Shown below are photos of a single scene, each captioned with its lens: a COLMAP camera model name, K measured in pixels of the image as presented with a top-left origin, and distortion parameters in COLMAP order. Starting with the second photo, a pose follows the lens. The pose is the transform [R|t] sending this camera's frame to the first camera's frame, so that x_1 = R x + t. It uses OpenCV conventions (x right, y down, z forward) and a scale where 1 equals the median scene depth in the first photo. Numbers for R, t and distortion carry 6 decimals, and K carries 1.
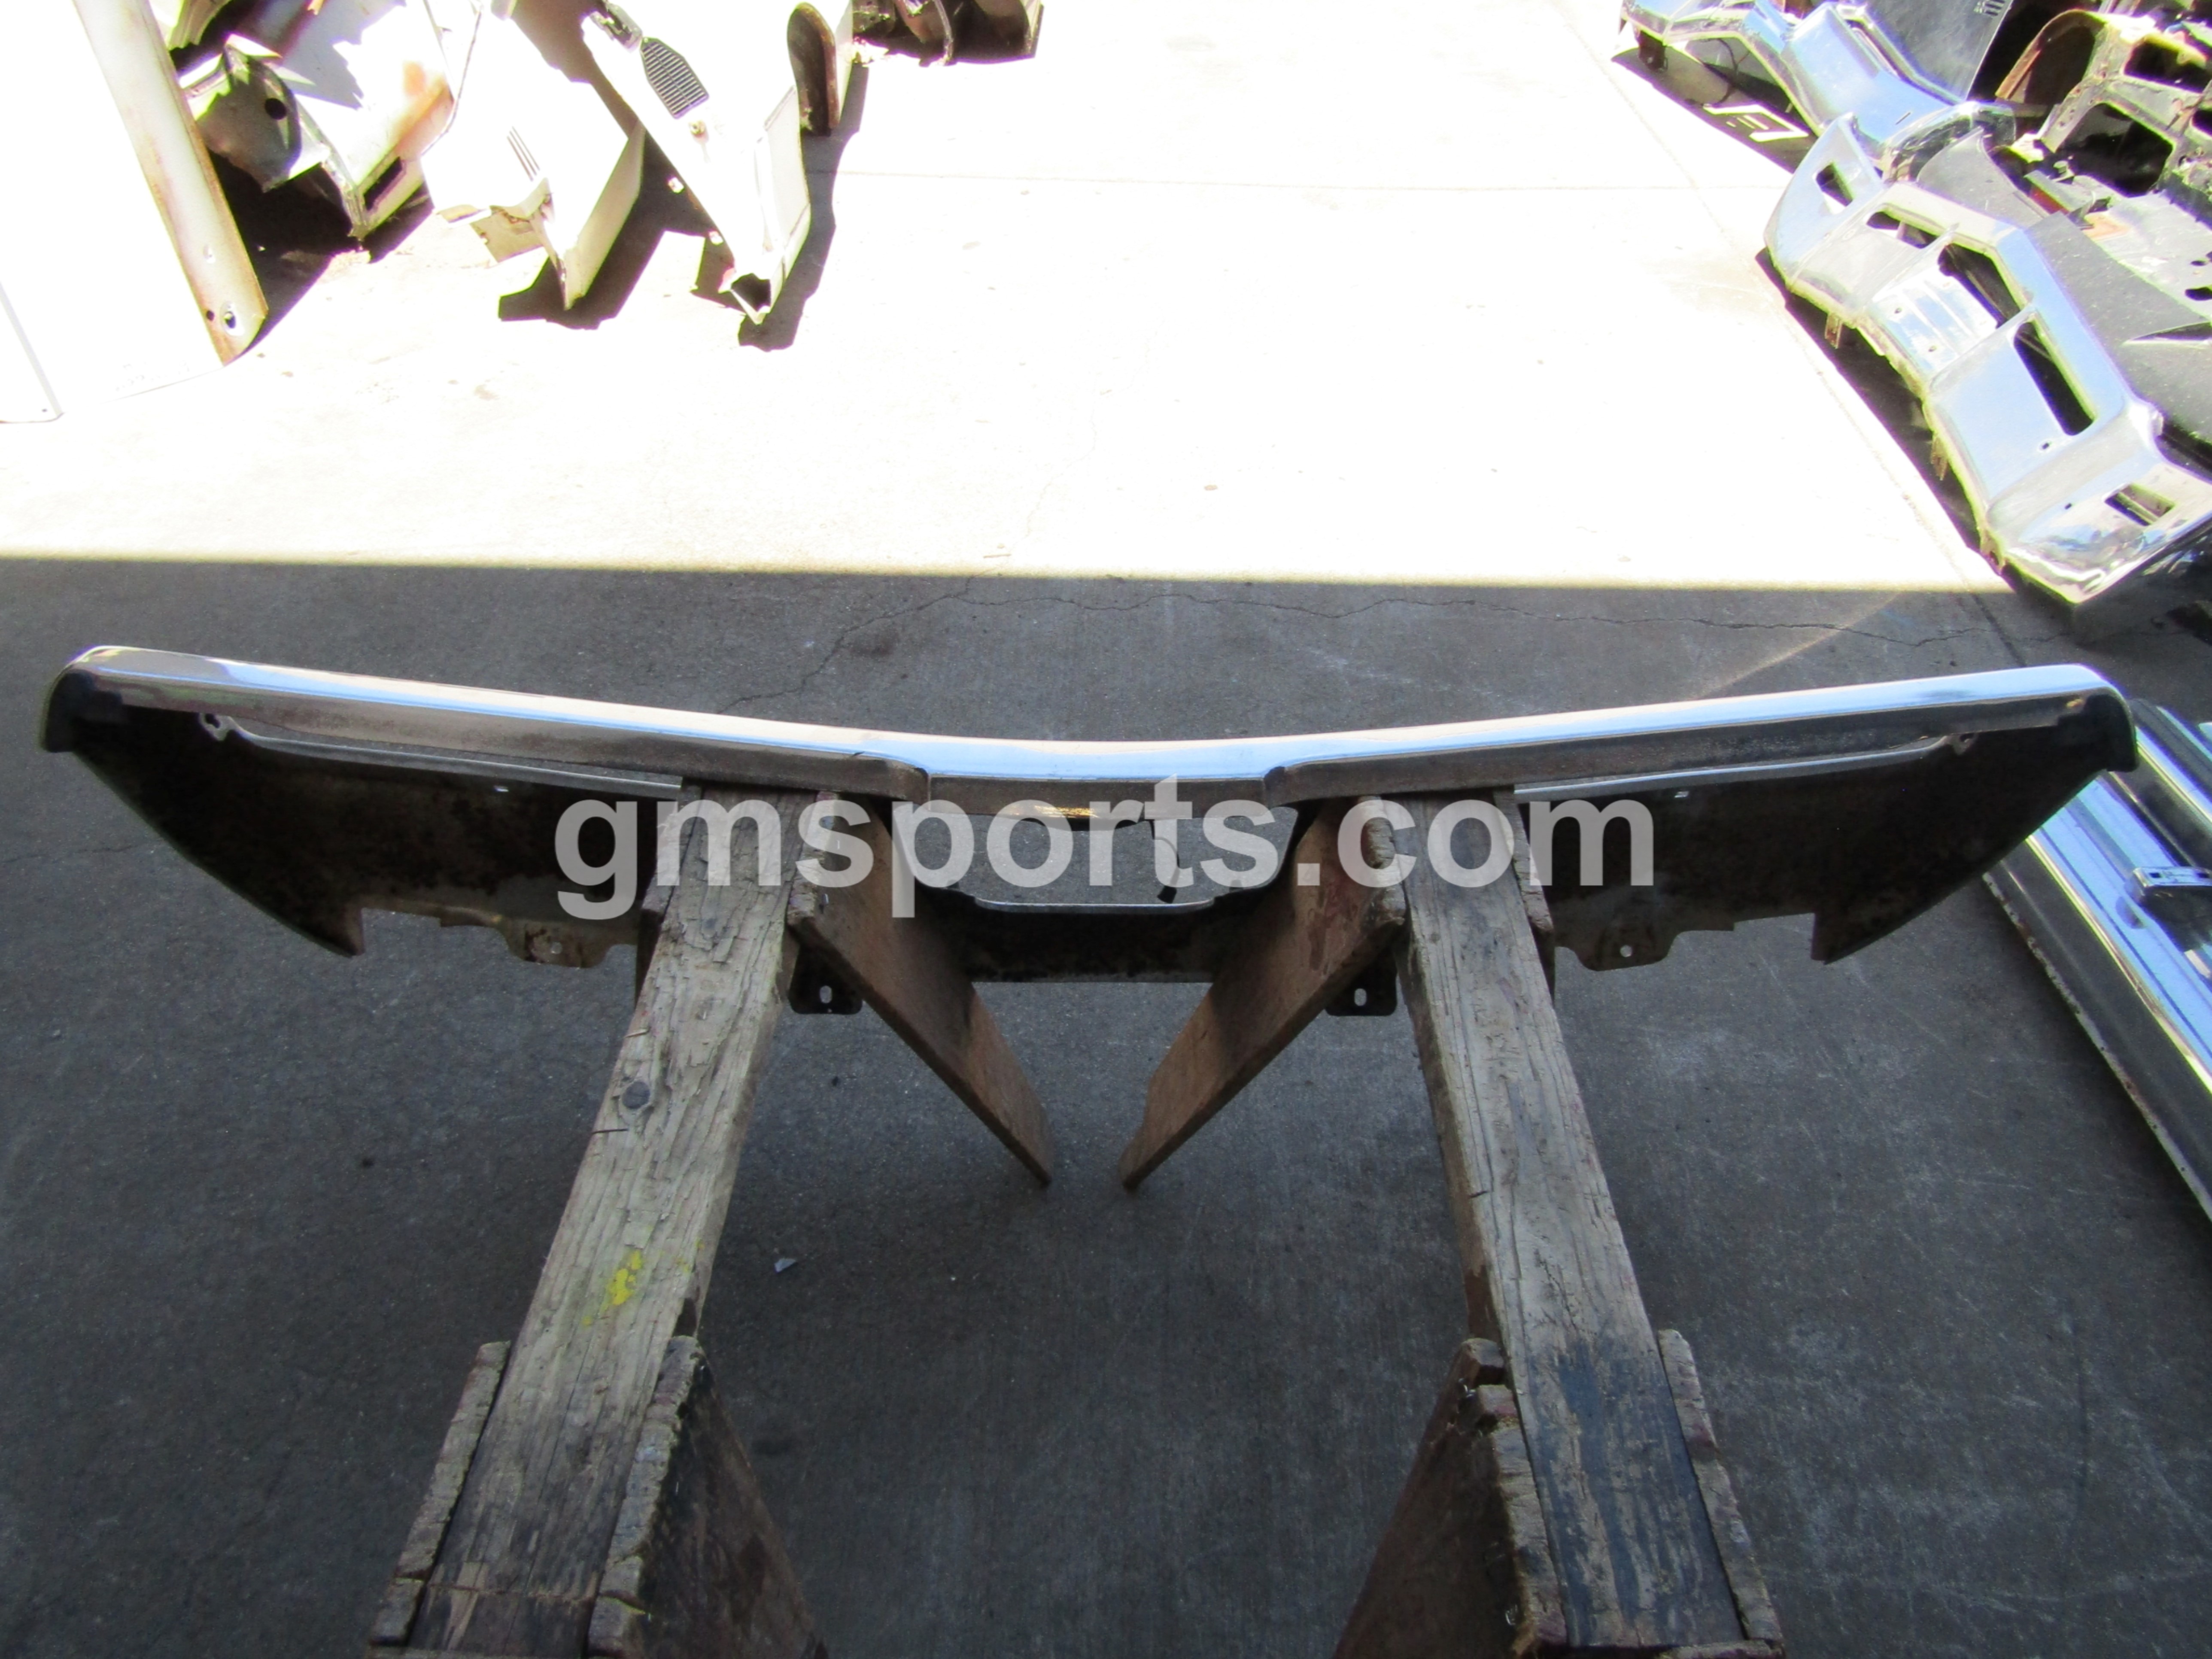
lens RADIAL K [[1569.2, 0, 1099.0], [0, 1569.2, 844.3], [0, 0, 1]] dist [-0.010722, 0.003337]
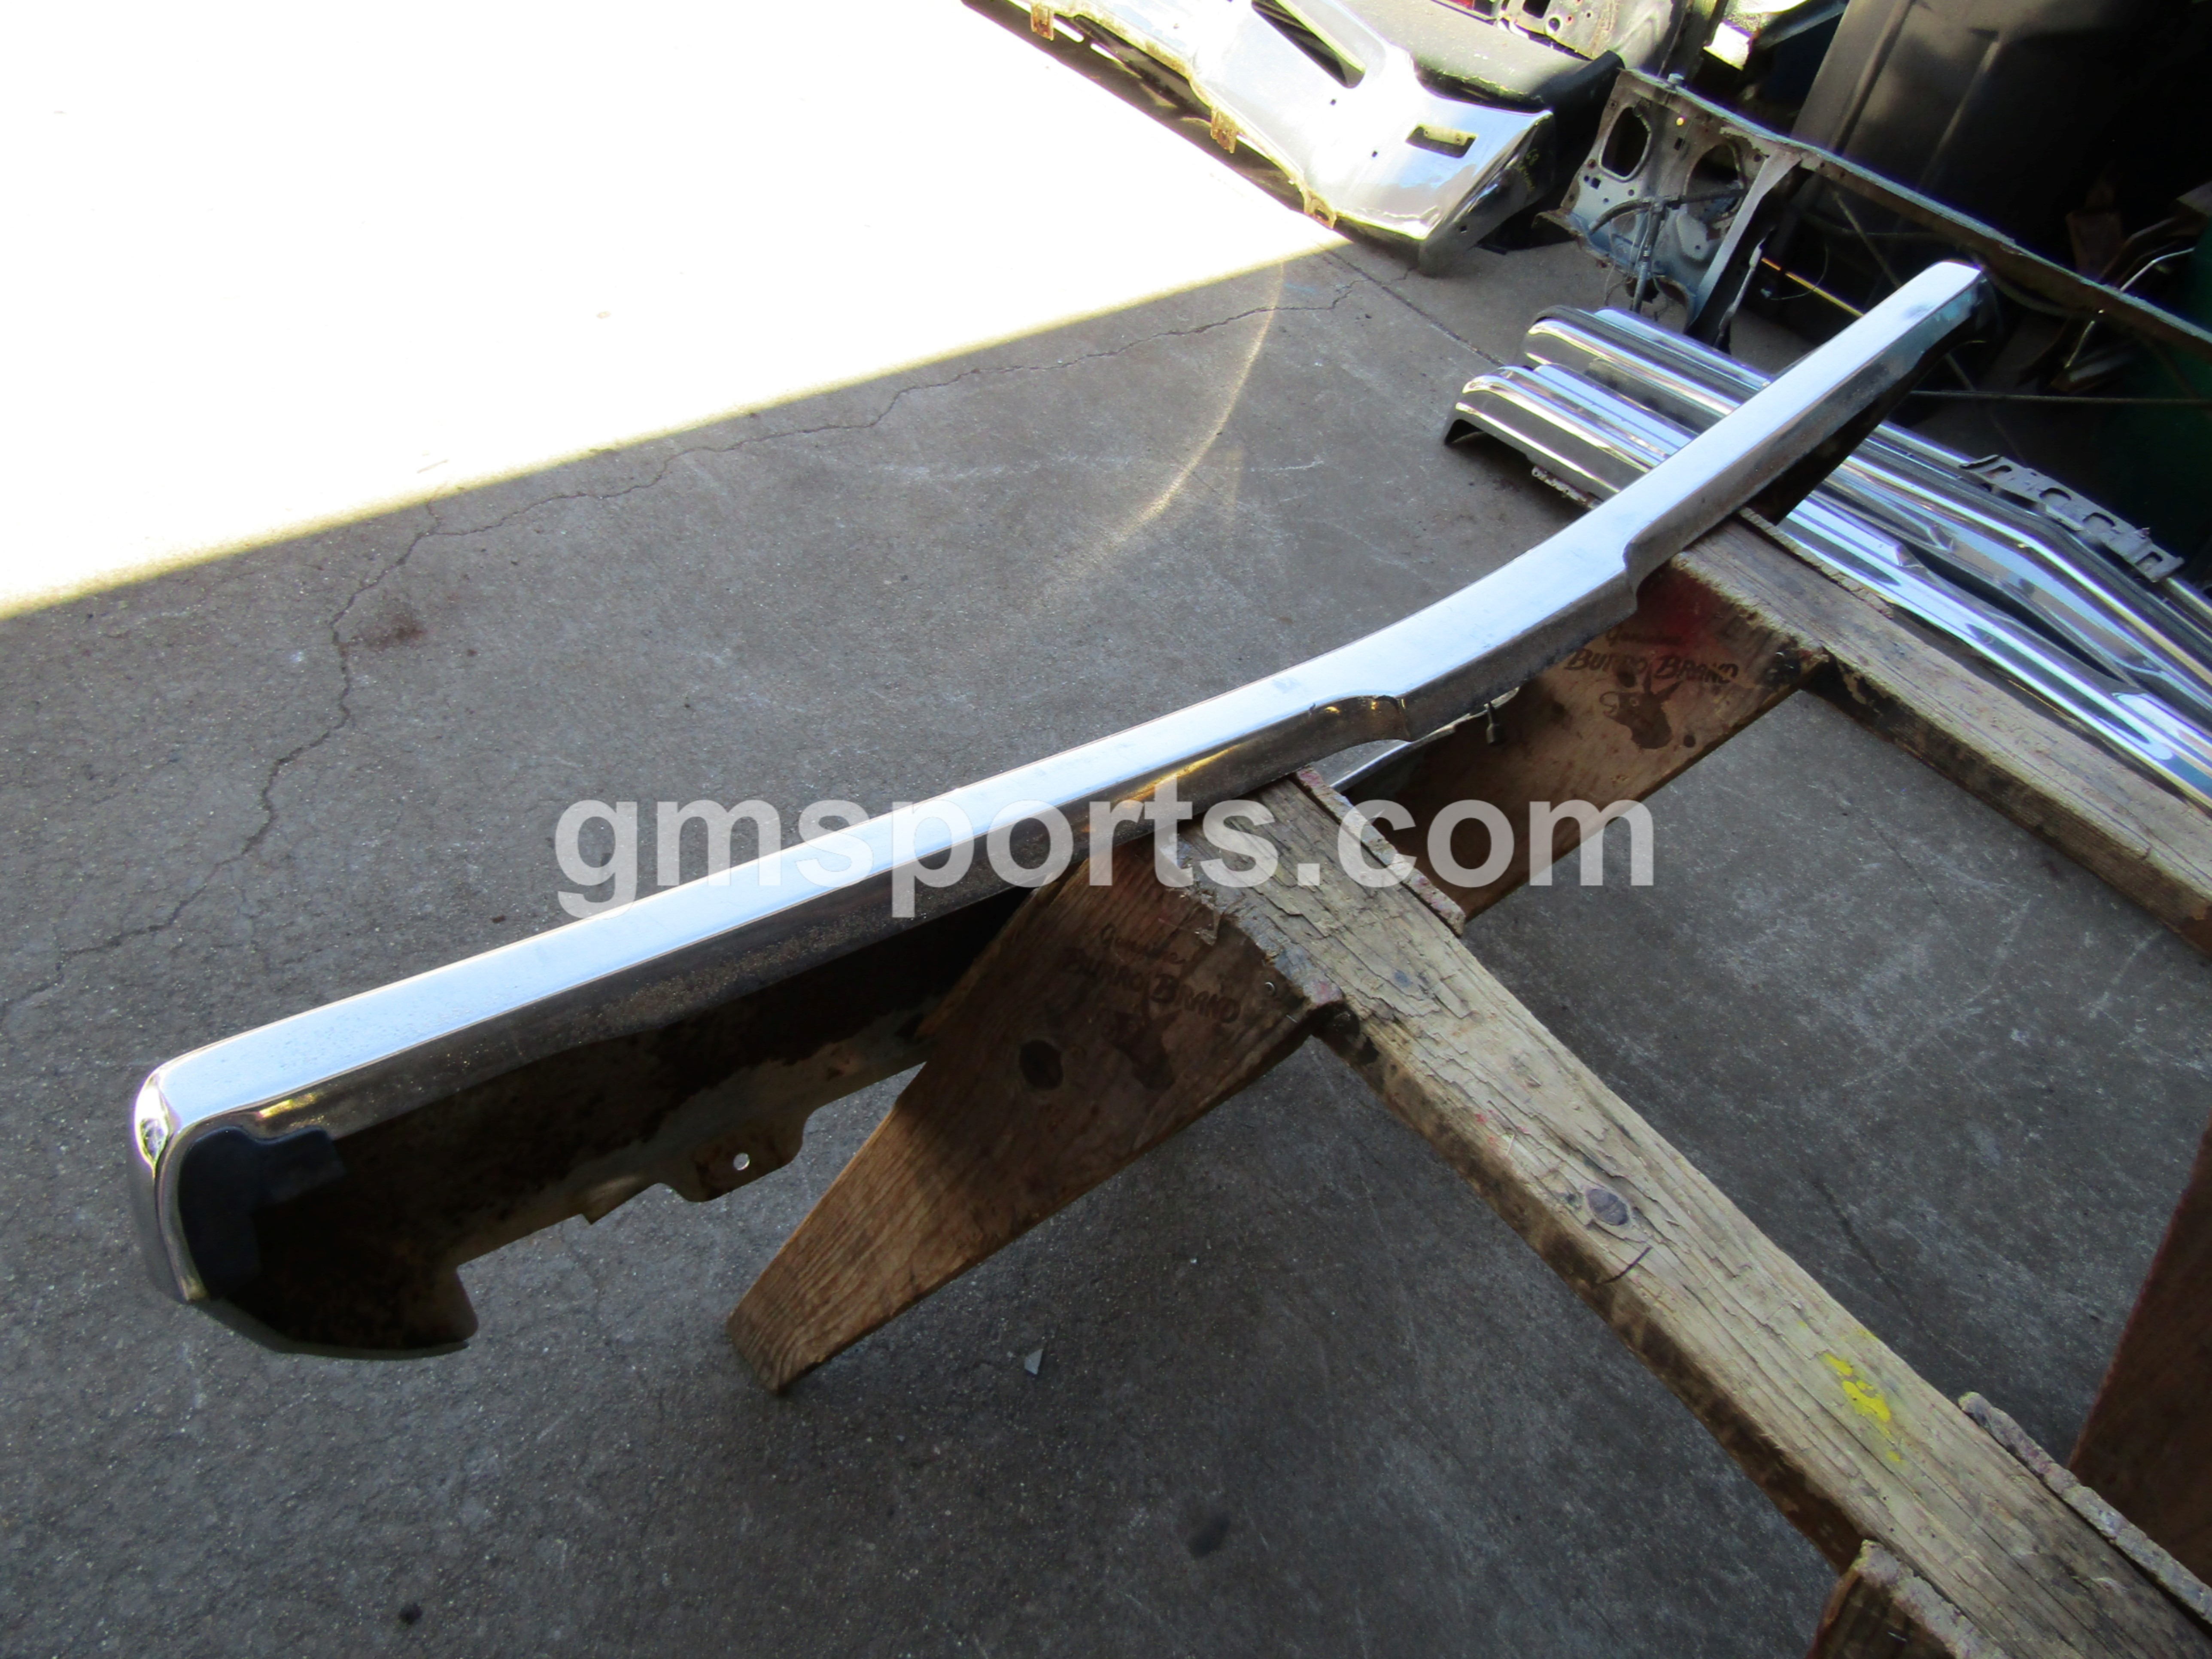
lens RADIAL K [[1562.1, 0, 1114.2], [0, 1562.1, 834.8], [0, 0, 1]] dist [0.008958, -0.006784]
pose [[0.727984, -0.407475, 0.551365, -0.570180], [0.322363, 0.913209, 0.249263, -0.190203], [-0.605080, -0.003719, 0.796156, 0.377002]]
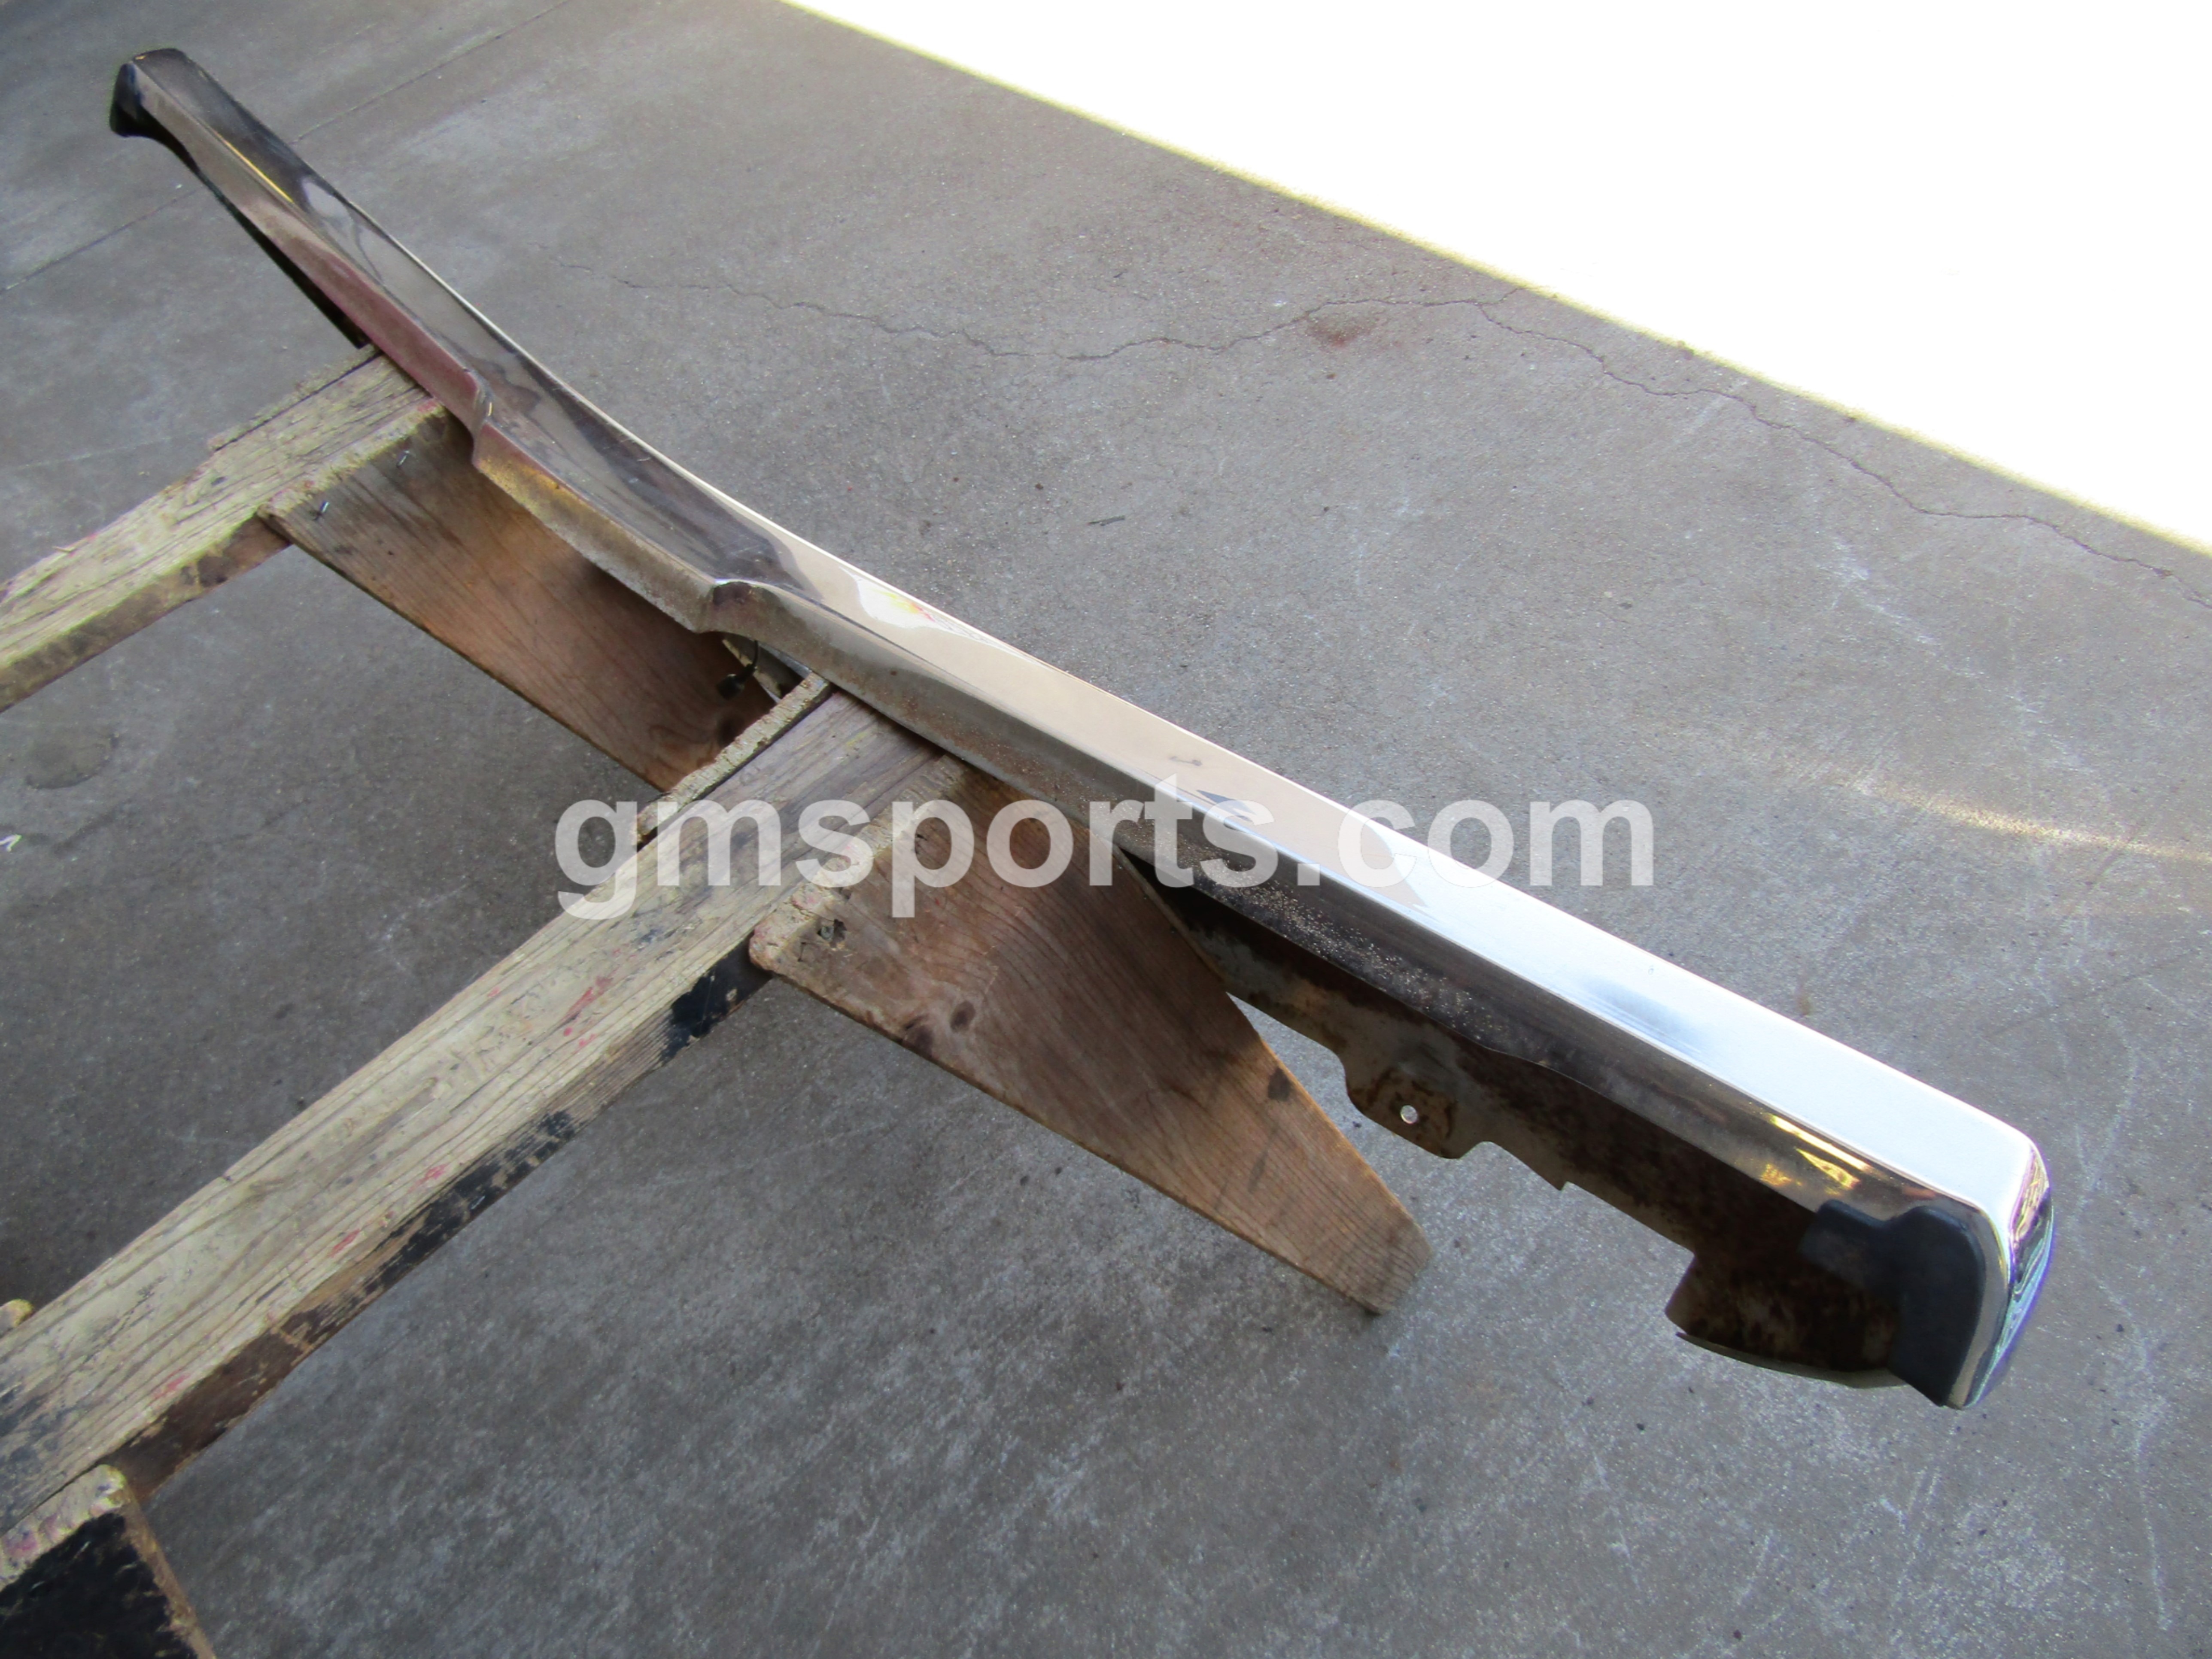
lens RADIAL K [[1569.2, 0, 1099.0], [0, 1569.2, 844.3], [0, 0, 1]] dist [-0.010722, 0.003337]
pose [[0.701952, 0.487010, -0.519697, 0.552907], [-0.359883, 0.872210, 0.331260, -0.200851], [0.614612, -0.045498, 0.787517, 0.450564]]
